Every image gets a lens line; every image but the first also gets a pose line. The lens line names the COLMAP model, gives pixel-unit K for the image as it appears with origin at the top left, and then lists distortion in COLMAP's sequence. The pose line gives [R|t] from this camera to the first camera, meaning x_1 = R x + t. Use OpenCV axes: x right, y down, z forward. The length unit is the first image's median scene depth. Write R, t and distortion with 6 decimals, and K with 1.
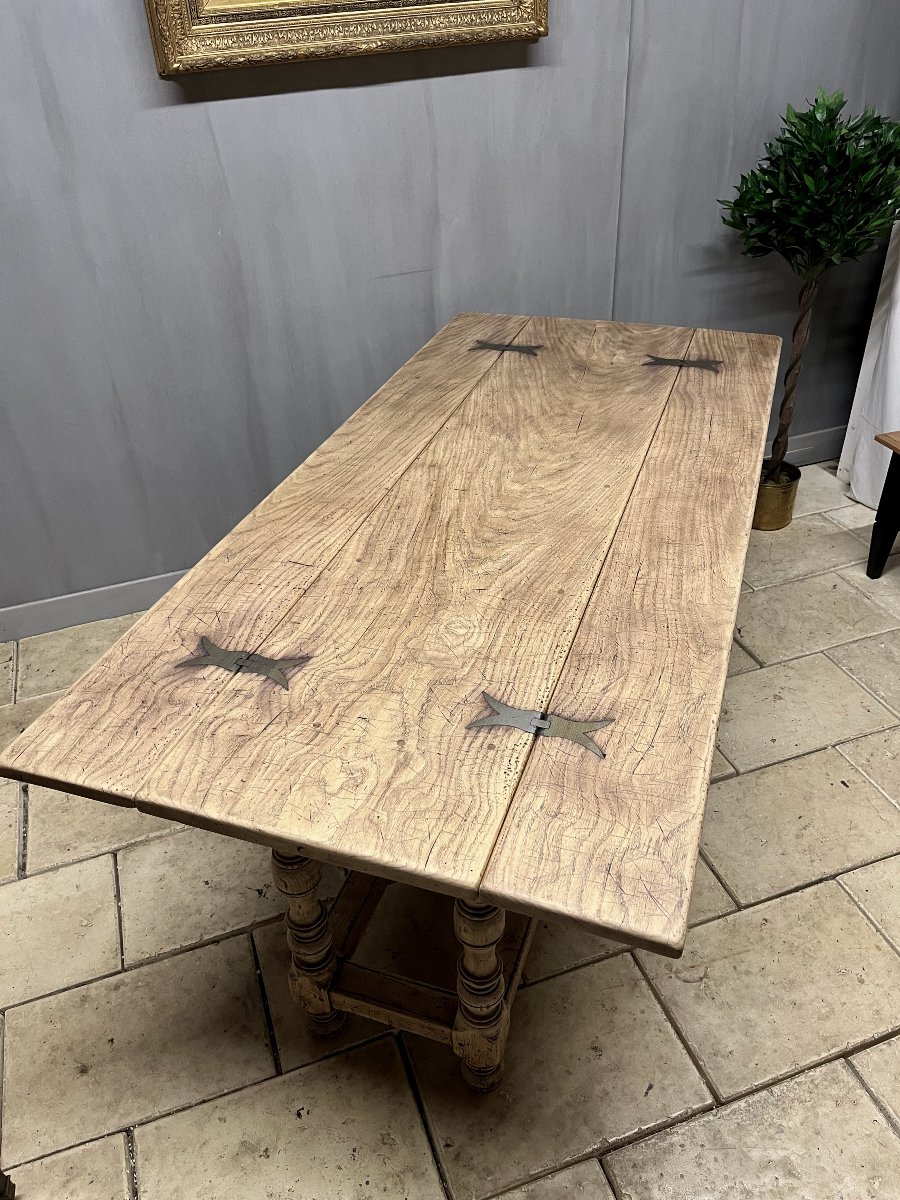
lens RADIAL K [[939.5, 0, 455.0], [0, 939.5, 615.3], [0, 0, 1]] dist [0.052107, -0.094145]
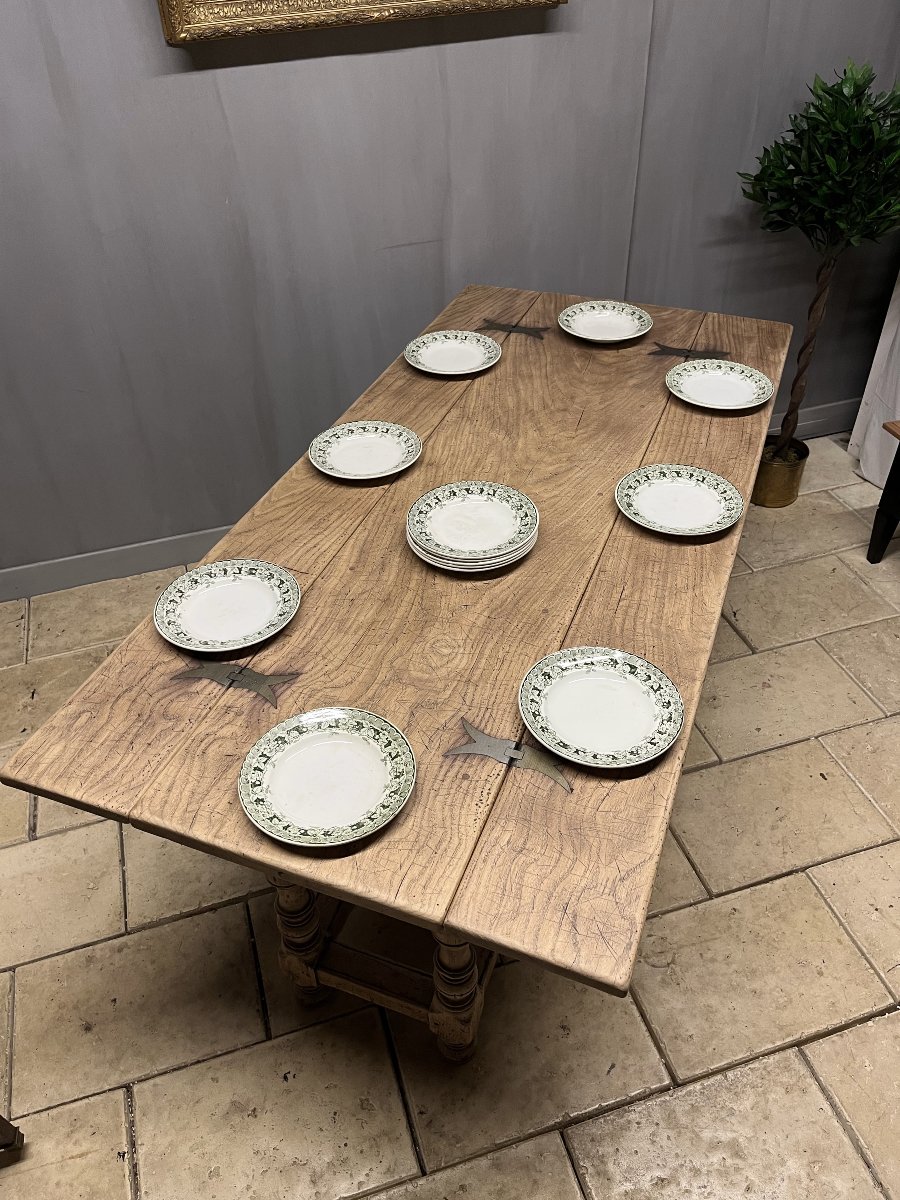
lens RADIAL K [[939.5, 0, 454.6], [0, 939.5, 617.6], [0, 0, 1]] dist [0.052107, -0.094145]
pose [[0.999303, 0.033614, -0.016260, 0.022672], [-0.032050, 0.995568, 0.088419, -0.079024], [0.019161, -0.087836, 0.995951, -0.021468]]
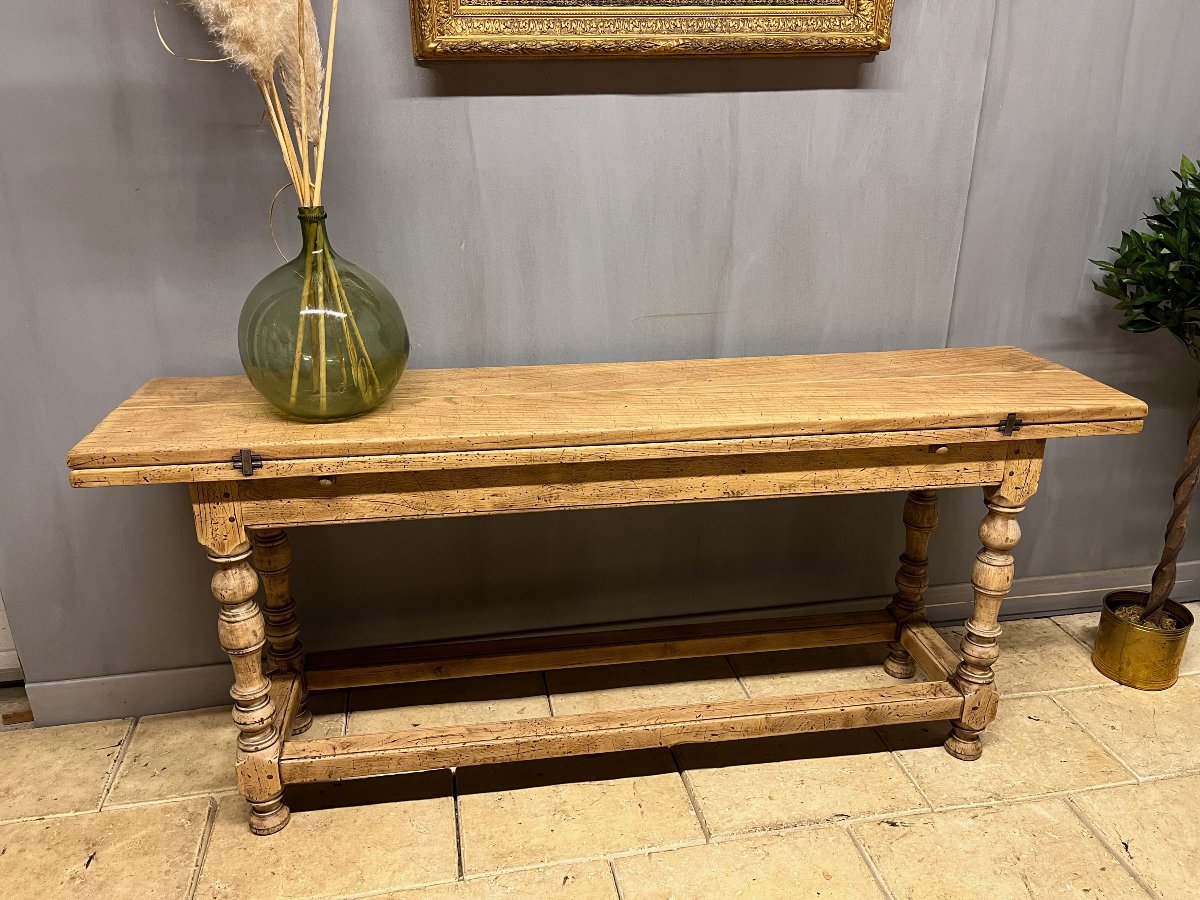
lens RADIAL K [[939.5, 0, 595.9], [0, 939.5, 439.9], [0, 0, 1]] dist [0.052107, -0.094145]
pose [[0.986720, 0.093952, -0.132499, -0.012964], [-0.124673, 0.960947, -0.247058, -0.065333], [0.104113, 0.260296, 0.959899, 0.318562]]
